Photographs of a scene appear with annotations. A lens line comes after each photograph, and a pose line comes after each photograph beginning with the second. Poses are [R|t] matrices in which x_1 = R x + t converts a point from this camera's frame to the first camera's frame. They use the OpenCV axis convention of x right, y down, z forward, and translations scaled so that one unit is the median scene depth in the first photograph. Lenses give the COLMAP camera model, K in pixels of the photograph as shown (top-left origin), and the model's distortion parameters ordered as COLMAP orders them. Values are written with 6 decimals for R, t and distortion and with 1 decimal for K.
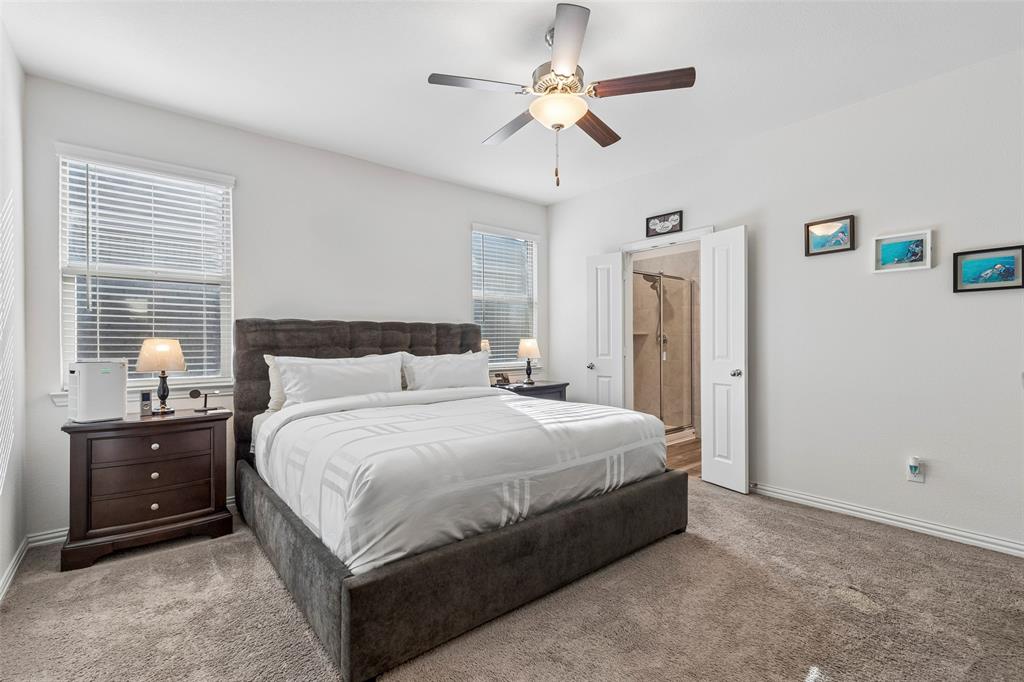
lens RADIAL K [[462.4, 0, 512.4], [0, 462.4, 342.3], [0, 0, 1]] dist [0.004365, -0.000557]
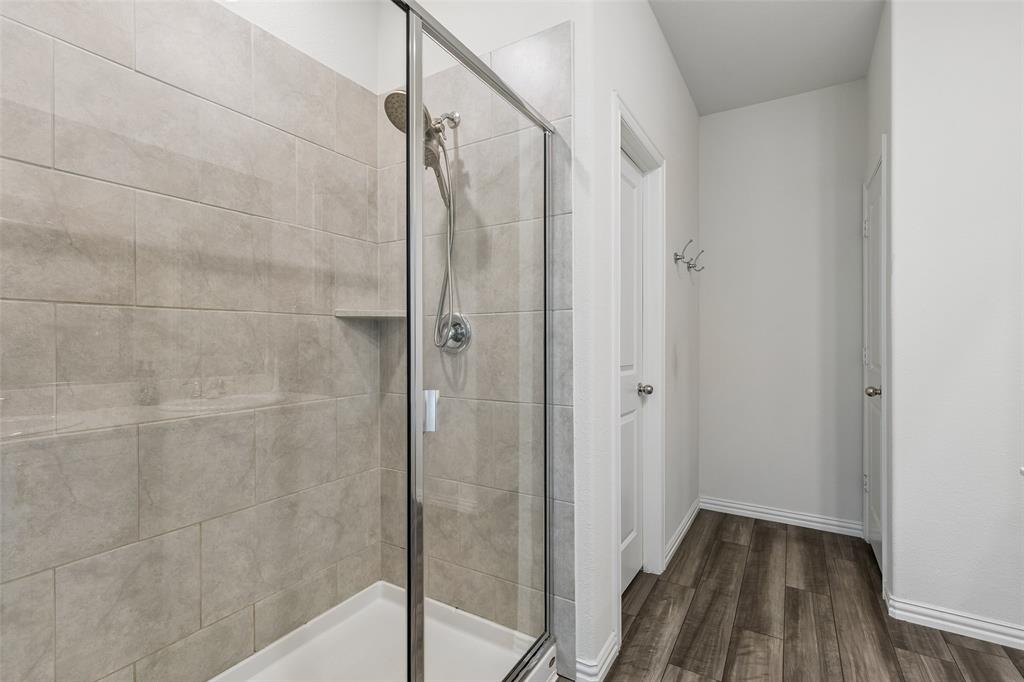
lens RADIAL K [[462.4, 0, 511.3], [0, 462.4, 341.2], [0, 0, 1]] dist [0.004365, -0.000557]
pose [[0.944488, -0.000470, 0.328544, 0.267544], [-0.000488, 0.999996, 0.002833, -0.001651], [-0.328544, -0.002836, 0.944484, 0.722242]]
